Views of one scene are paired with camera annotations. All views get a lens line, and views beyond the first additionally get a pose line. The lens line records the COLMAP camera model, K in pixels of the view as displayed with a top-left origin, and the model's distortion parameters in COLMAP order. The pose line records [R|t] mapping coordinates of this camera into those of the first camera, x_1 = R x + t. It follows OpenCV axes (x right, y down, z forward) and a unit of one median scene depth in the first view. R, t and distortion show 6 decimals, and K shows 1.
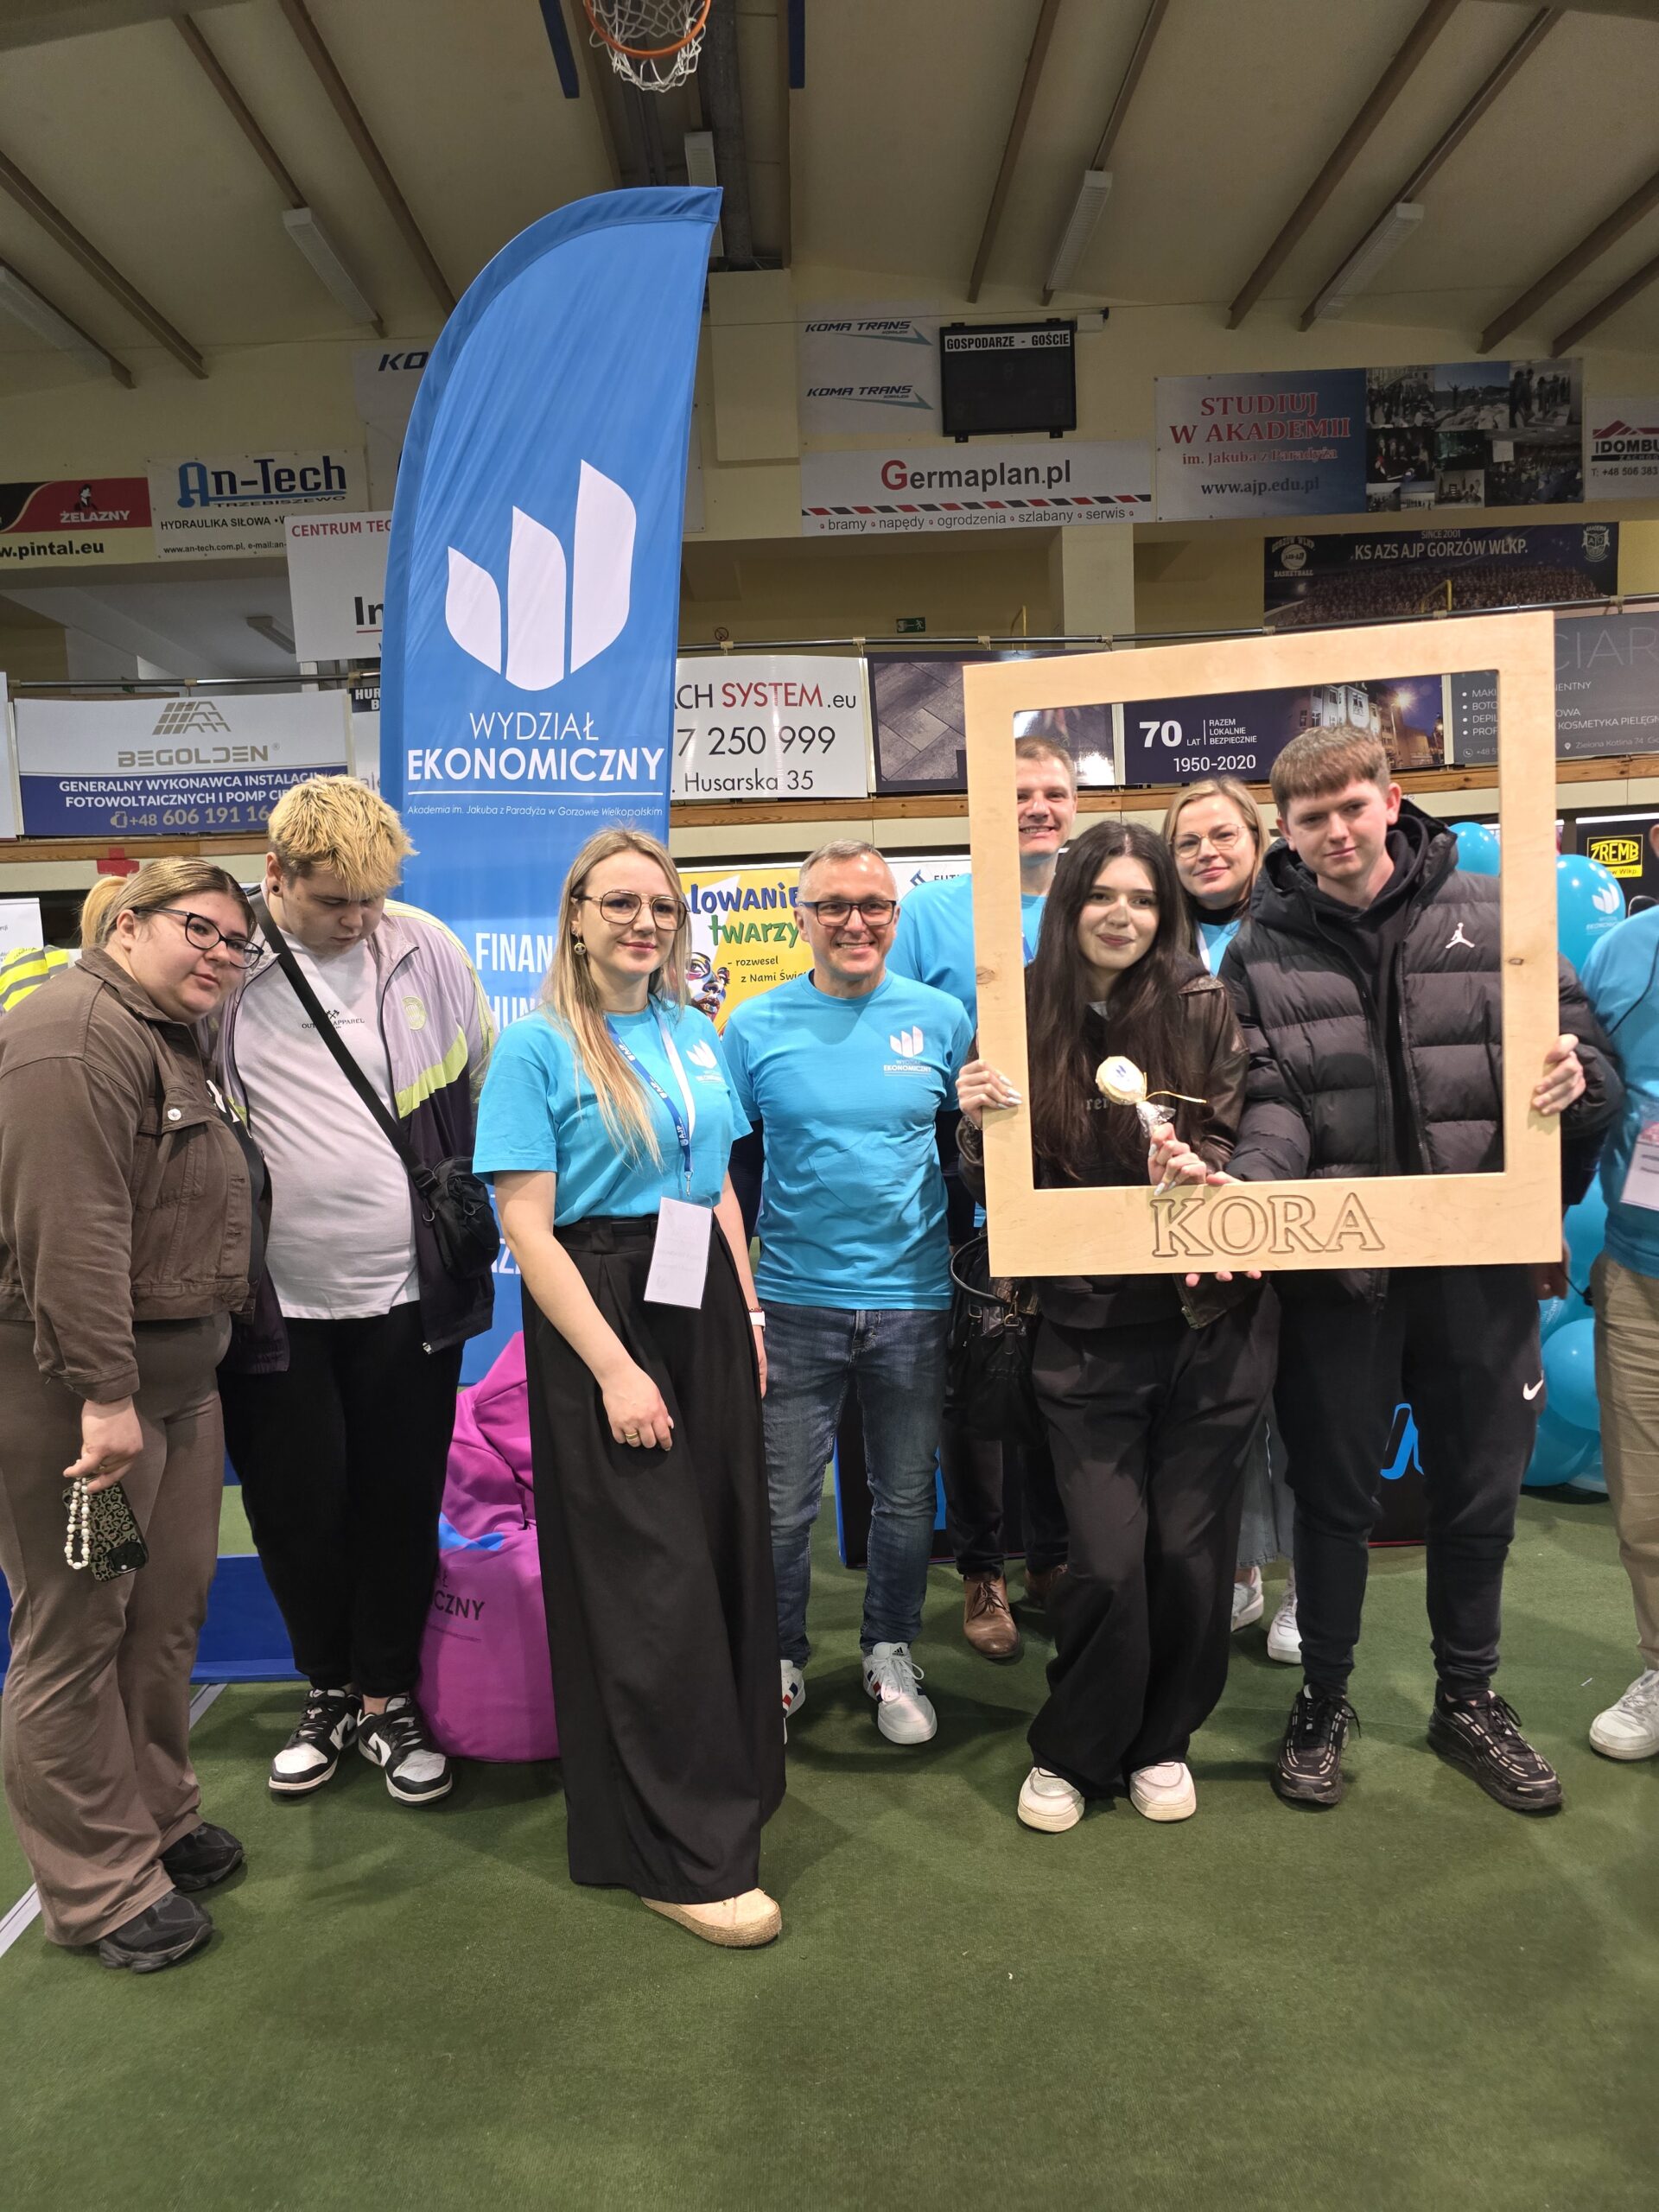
lens RADIAL K [[1480.0, 0, 809.3], [0, 1480.0, 1140.5], [0, 0, 1]] dist [0.052634, -0.044901]
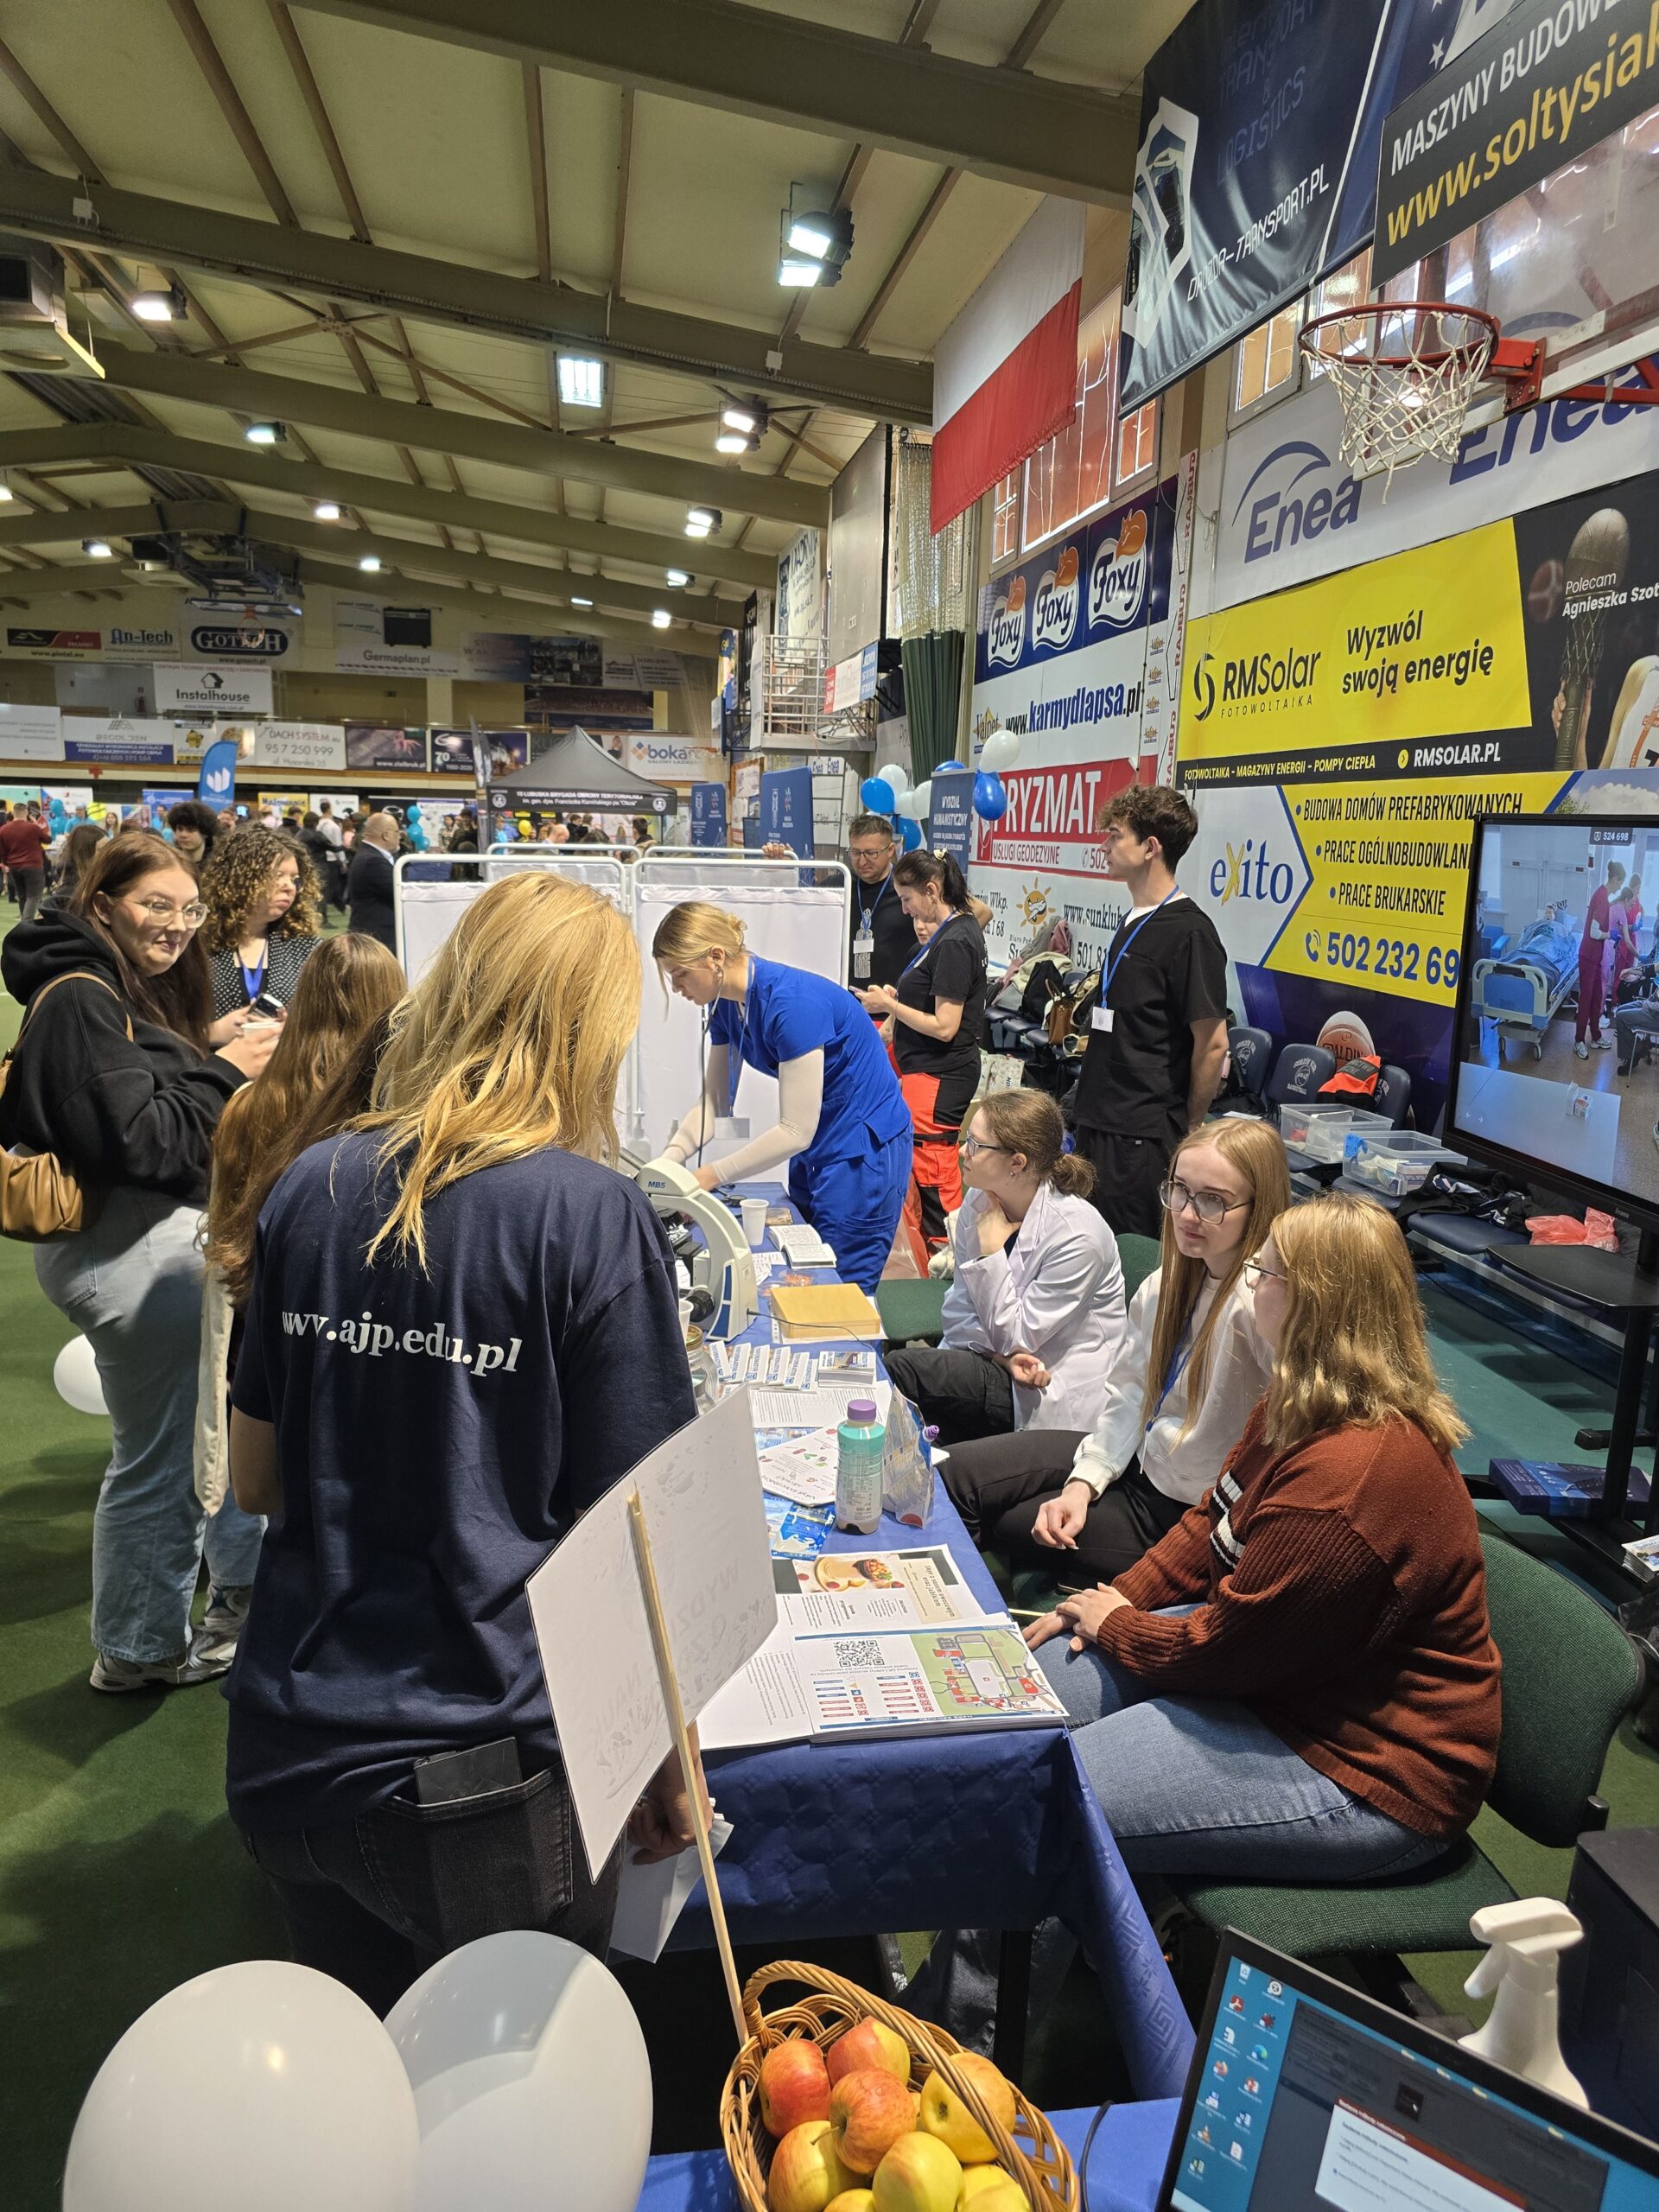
lens RADIAL K [[1480.0, 0, 814.6], [0, 1480.0, 1131.3], [0, 0, 1]] dist [0.052634, -0.044901]
pose [[0.987501, 0.041191, 0.152135, 0.576524], [-0.055281, 0.994444, 0.089582, 0.200272], [-0.147600, -0.096872, 0.984292, -2.371702]]
